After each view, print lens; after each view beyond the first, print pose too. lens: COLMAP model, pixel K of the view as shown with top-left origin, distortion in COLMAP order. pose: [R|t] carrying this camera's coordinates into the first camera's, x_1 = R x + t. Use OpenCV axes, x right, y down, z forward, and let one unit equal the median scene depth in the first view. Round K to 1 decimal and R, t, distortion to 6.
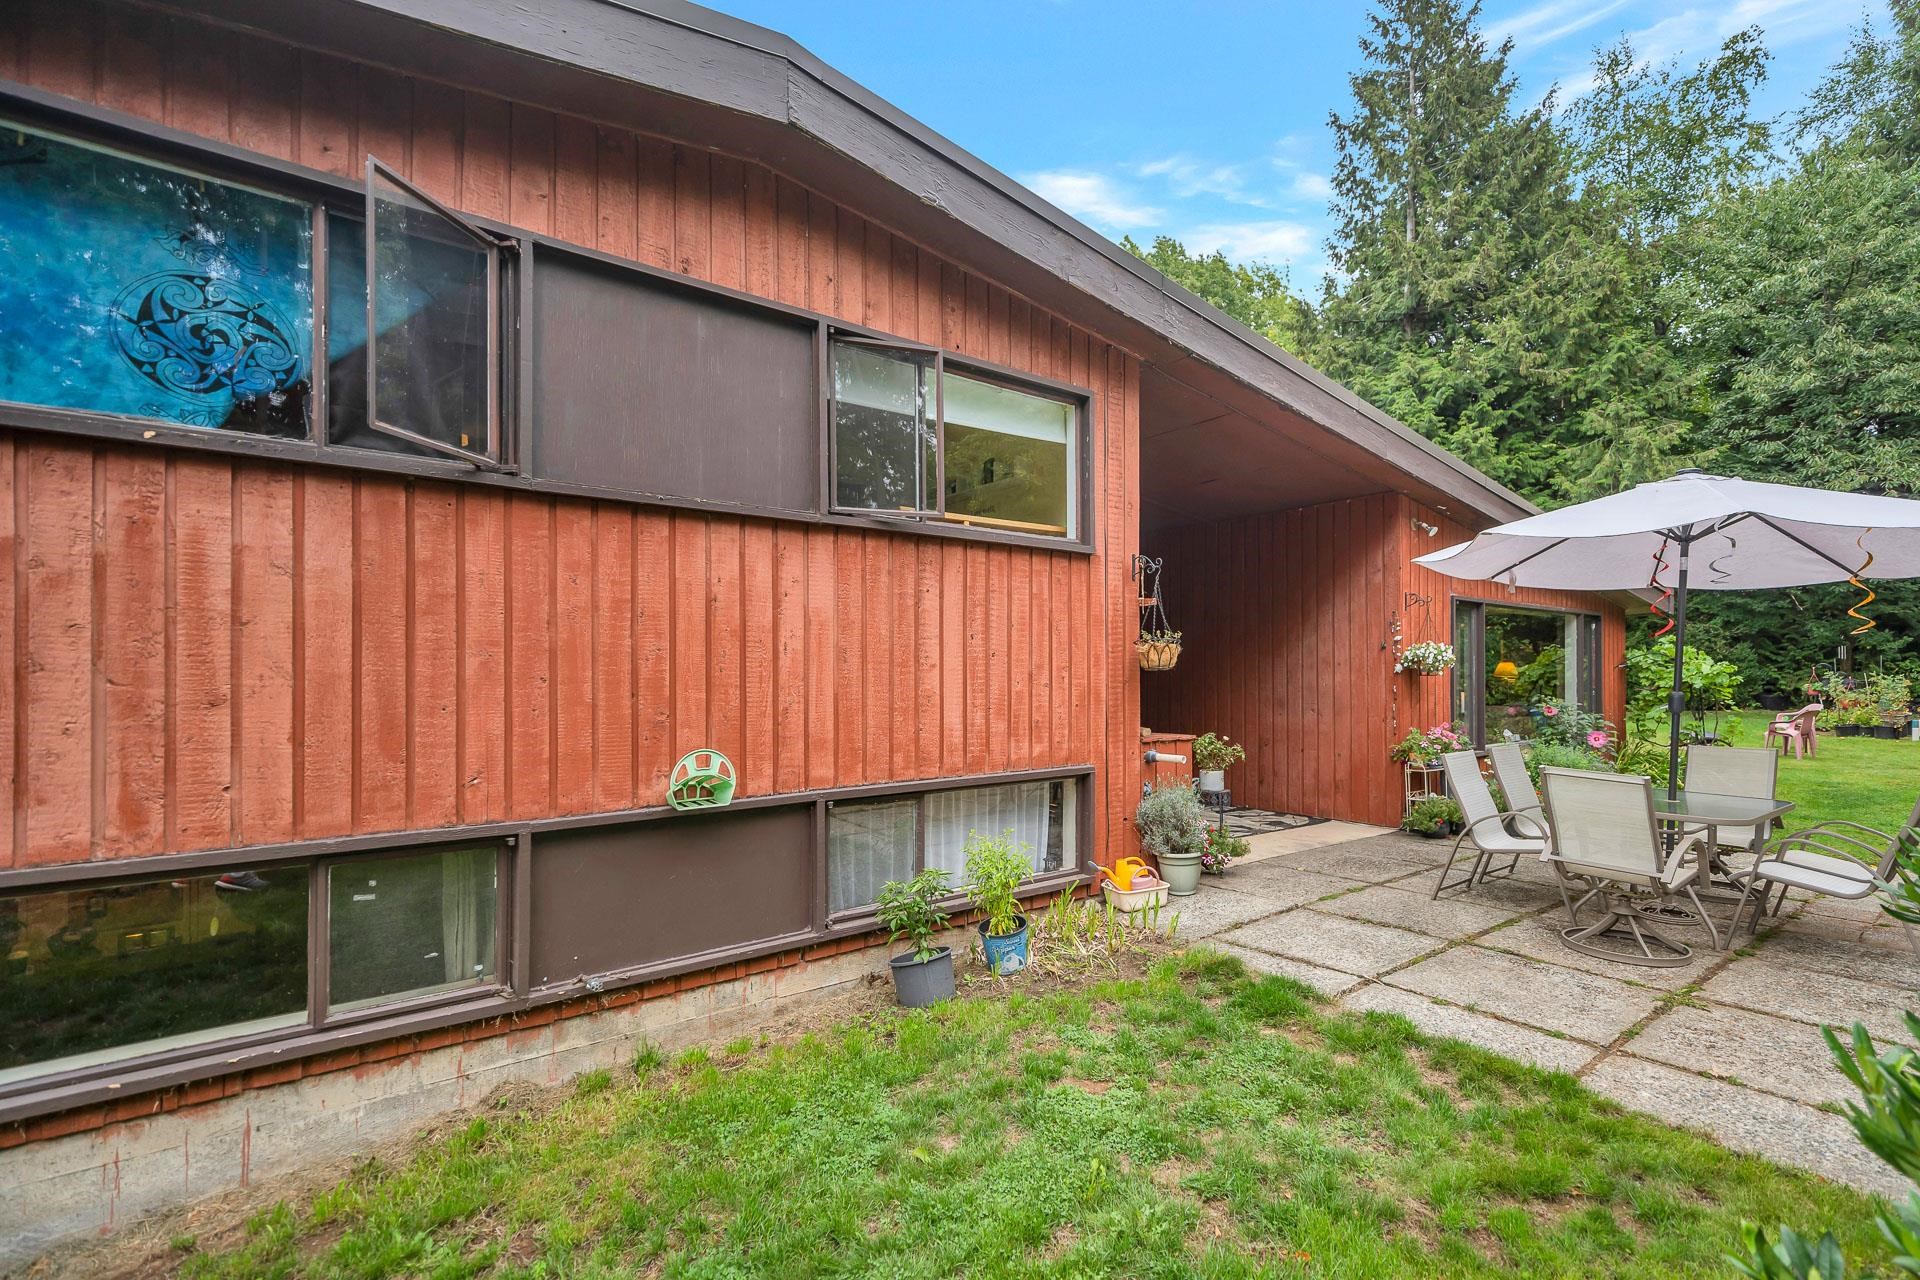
lens RADIAL K [[874.7, 0, 960.6], [0, 874.7, 671.0], [0, 0, 1]] dist [0.000905, 0.000322]
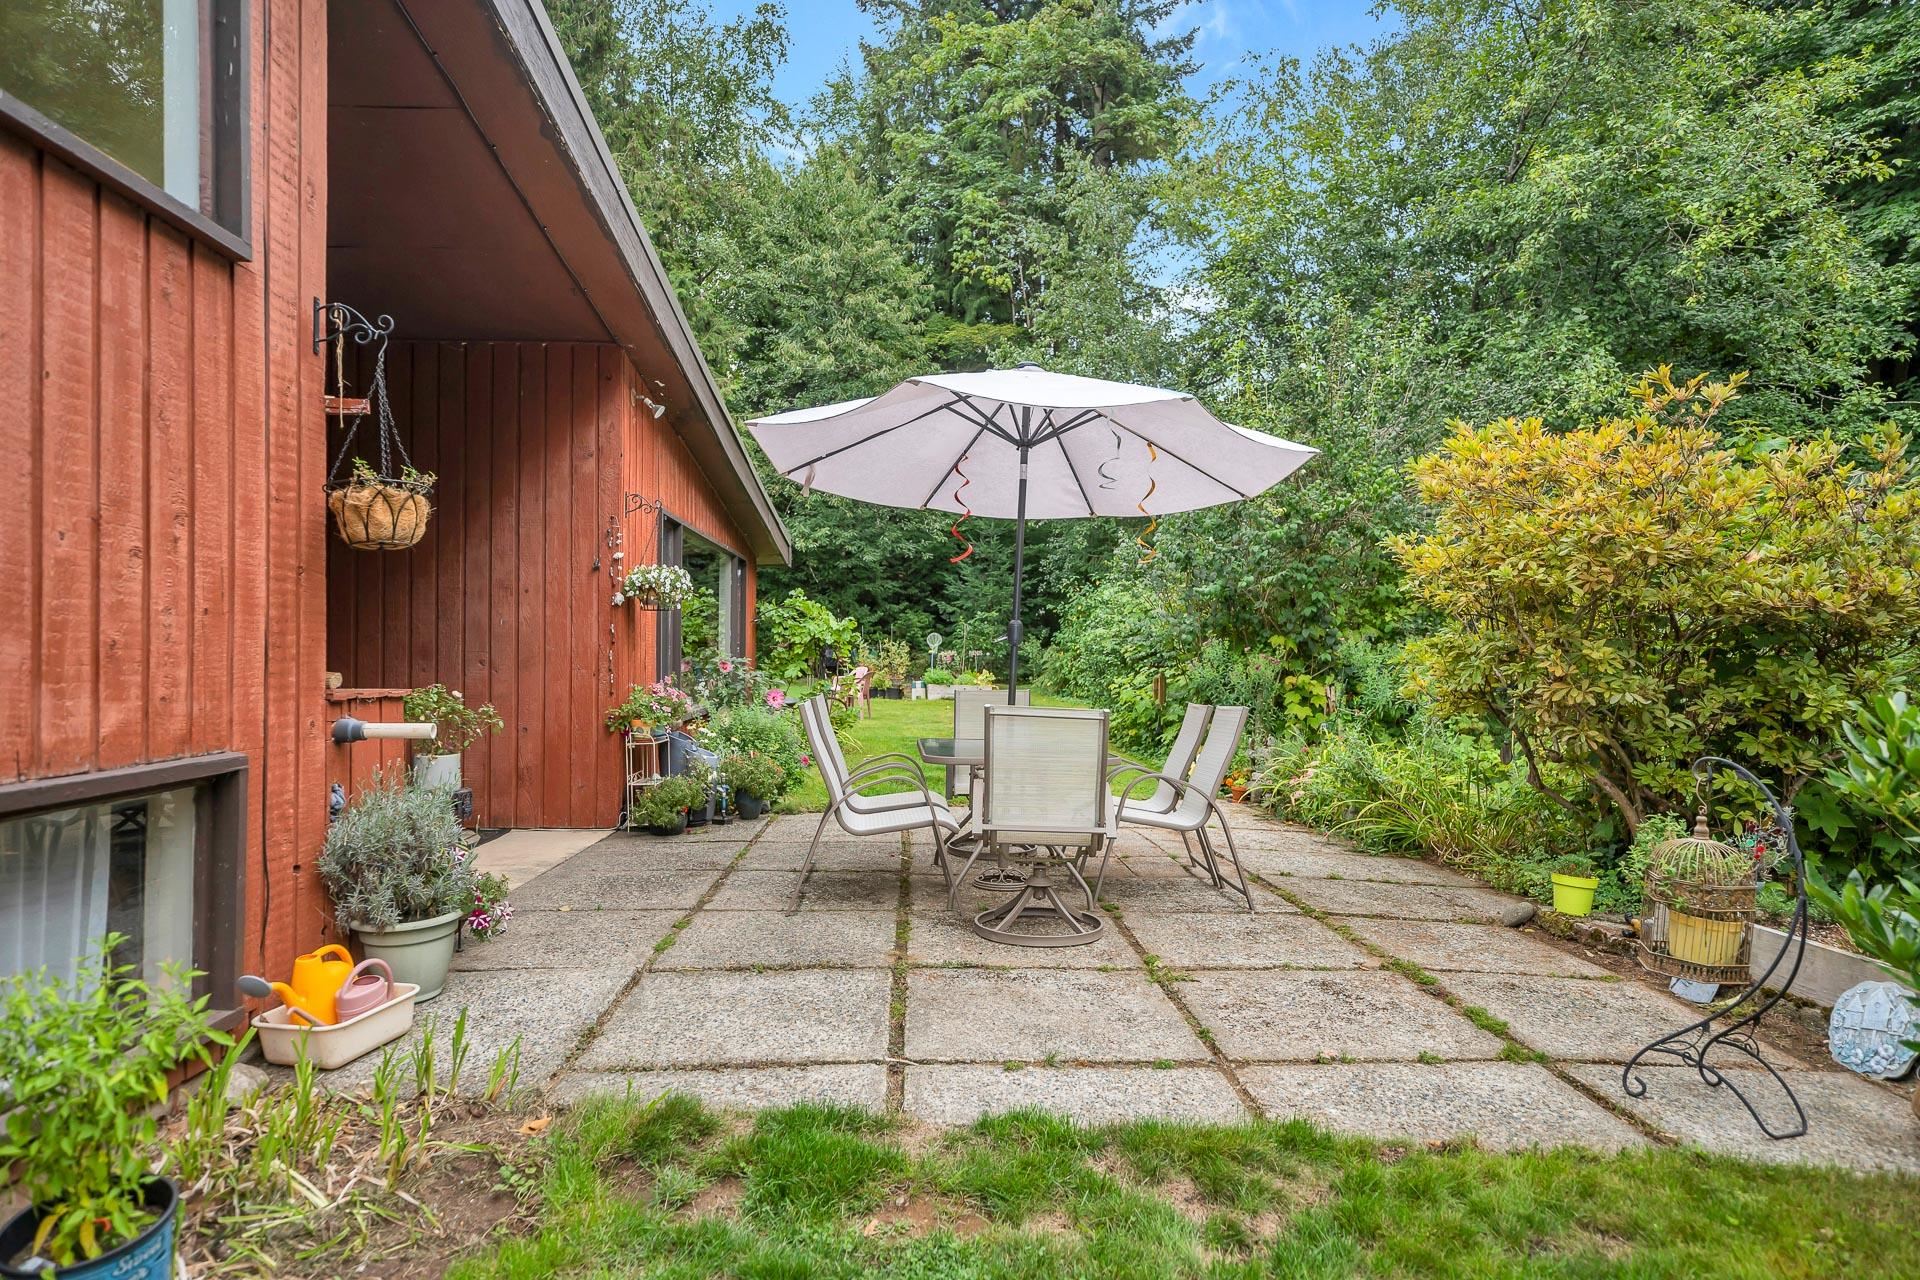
lens RADIAL K [[1102.1, 0, 960.8], [0, 1102.1, 662.1], [0, 0, 1]] dist [0.011004, 0.000589]
pose [[0.572340, 0.002329, 0.820013, -0.090734], [-0.014463, 0.999869, 0.007255, 0.052421], [-0.819889, -0.016012, 0.572299, 0.385495]]
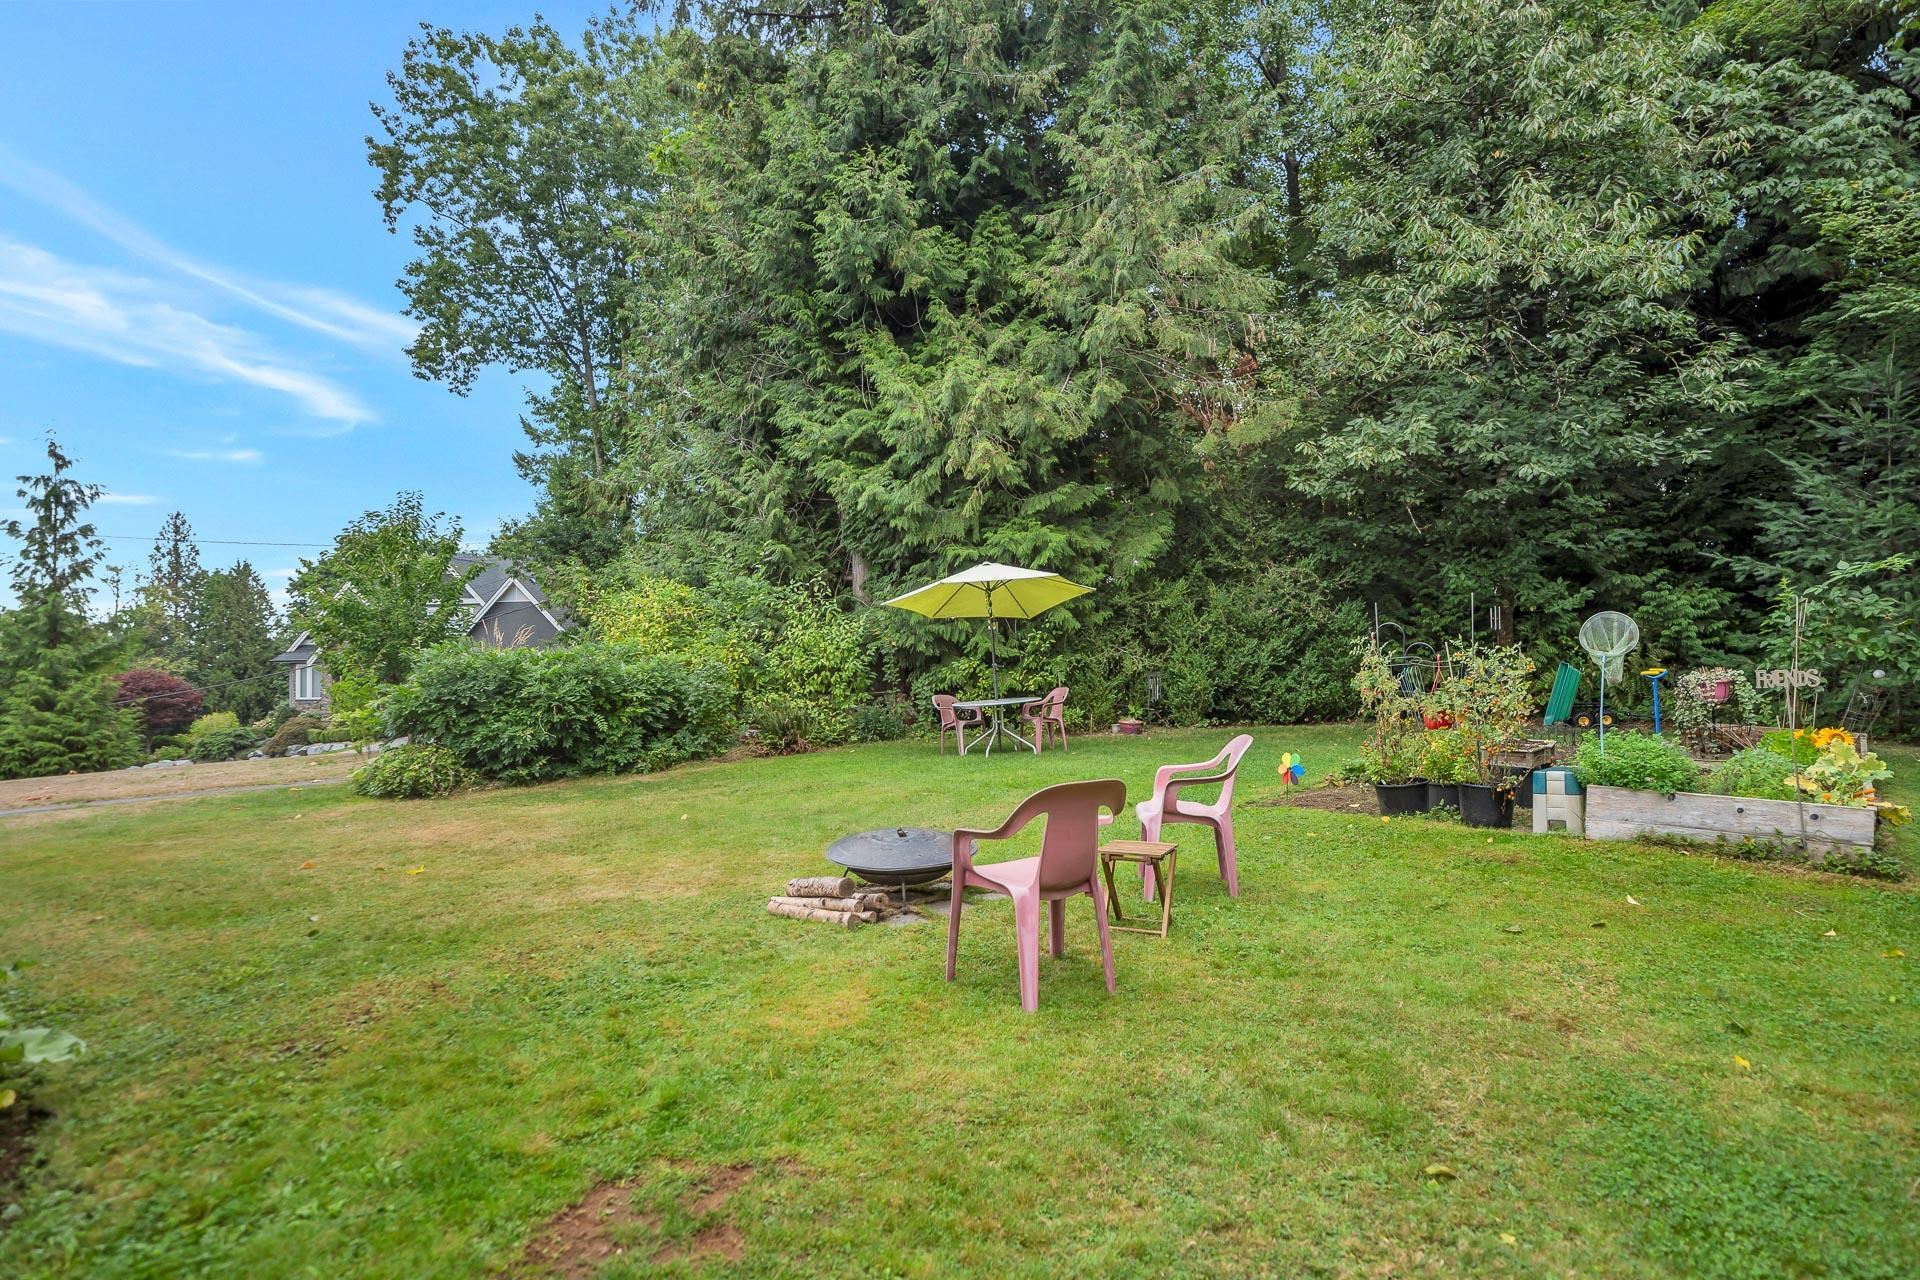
lens RADIAL K [[1033.1, 0, 958.4], [0, 1033.1, 651.9], [0, 0, 1]] dist [0.000445, 0.000346]
pose [[0.971298, 0.002621, 0.237853, 2.057764], [0.000745, 0.999901, -0.014064, 0.036871], [-0.237866, 0.013837, 0.971199, 1.758015]]
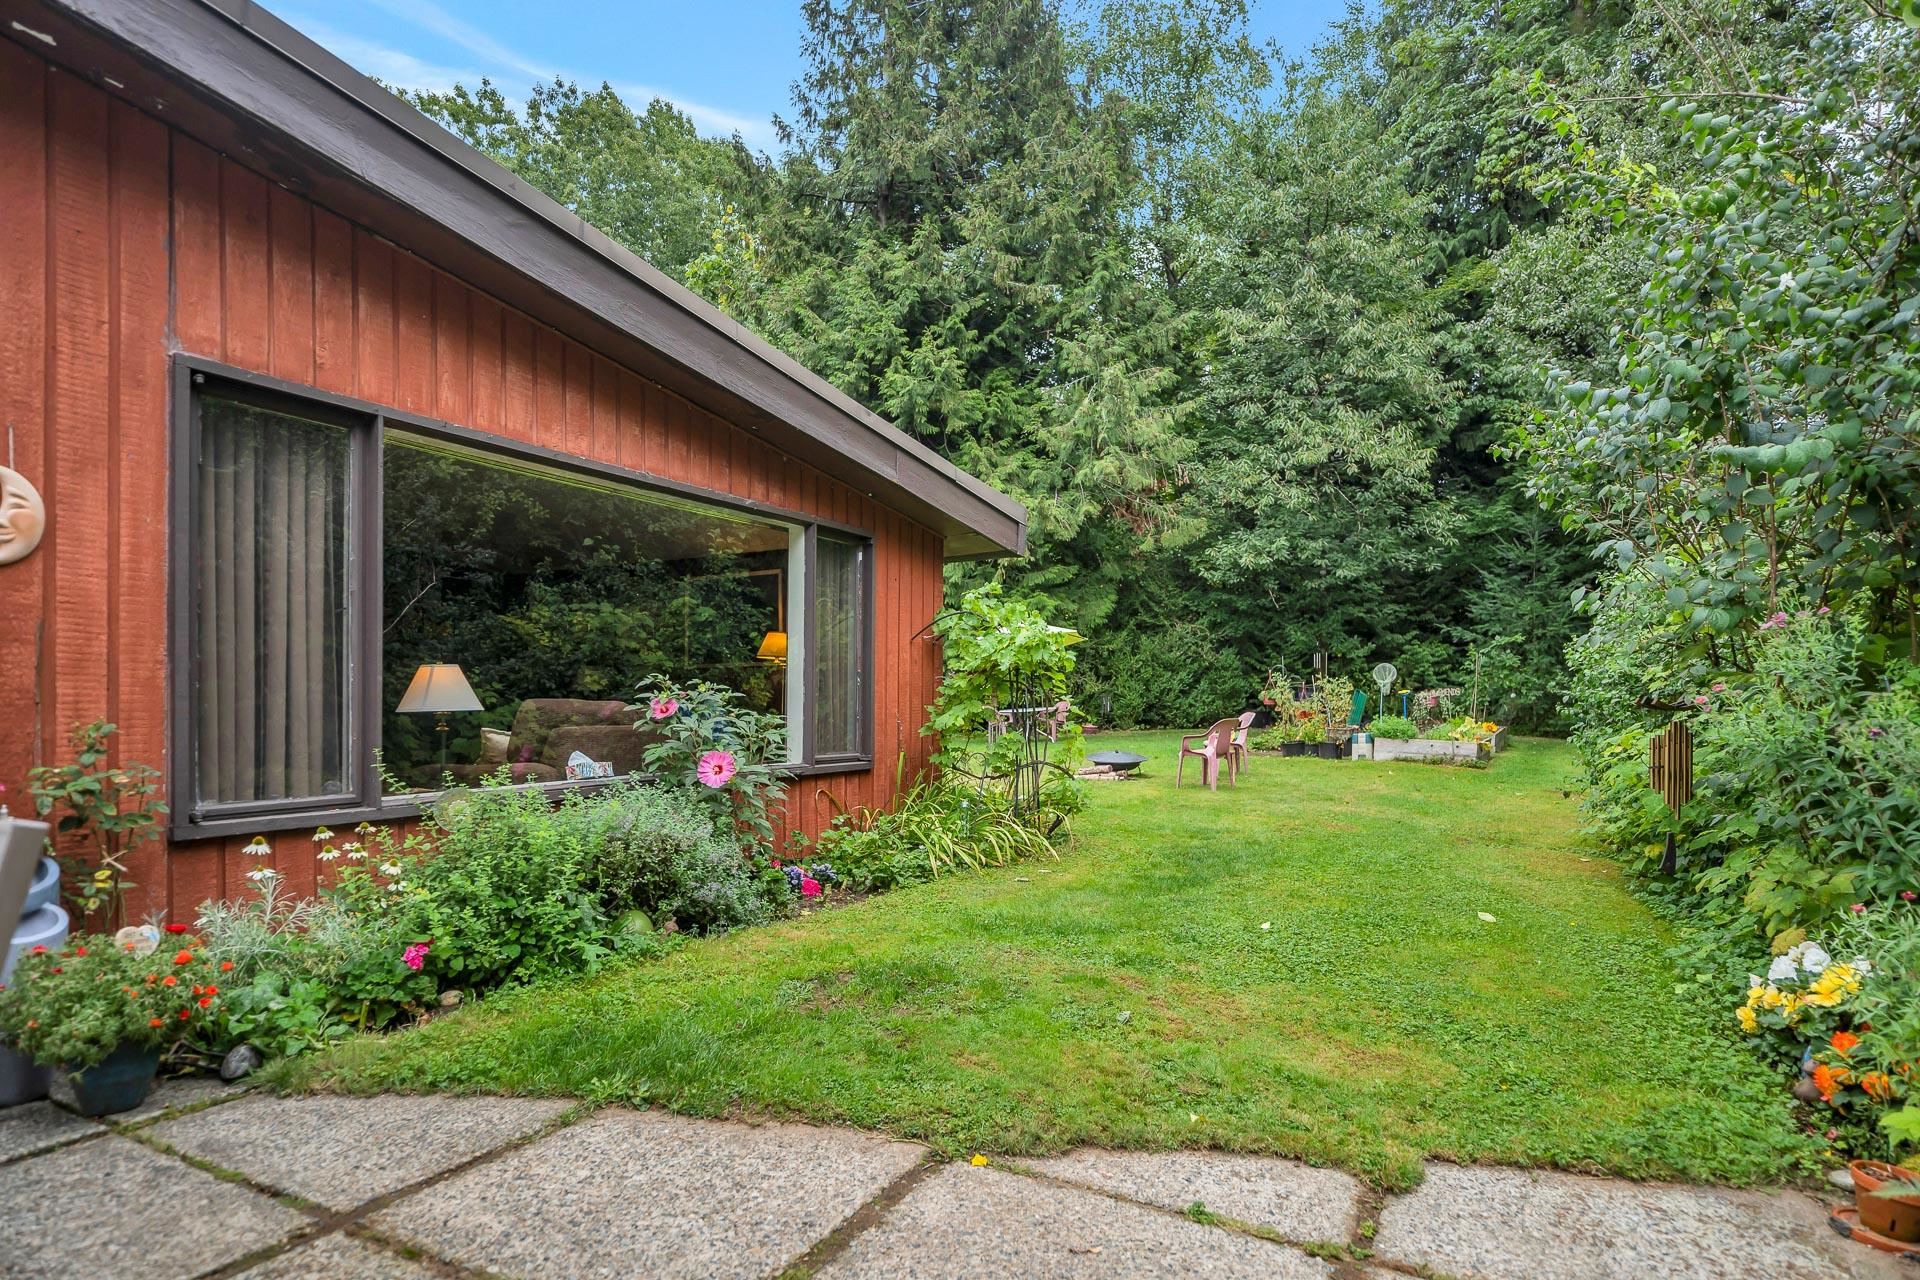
lens RADIAL K [[1050.0, 0, 961.0], [0, 1050.0, 702.7], [0, 0, 1]] dist [0.001947, 0.000095]
pose [[0.912451, 0.005931, 0.409143, 1.027204], [-0.009394, 0.999935, 0.006454, 0.067167], [-0.409078, -0.009733, 0.912447, 0.771187]]
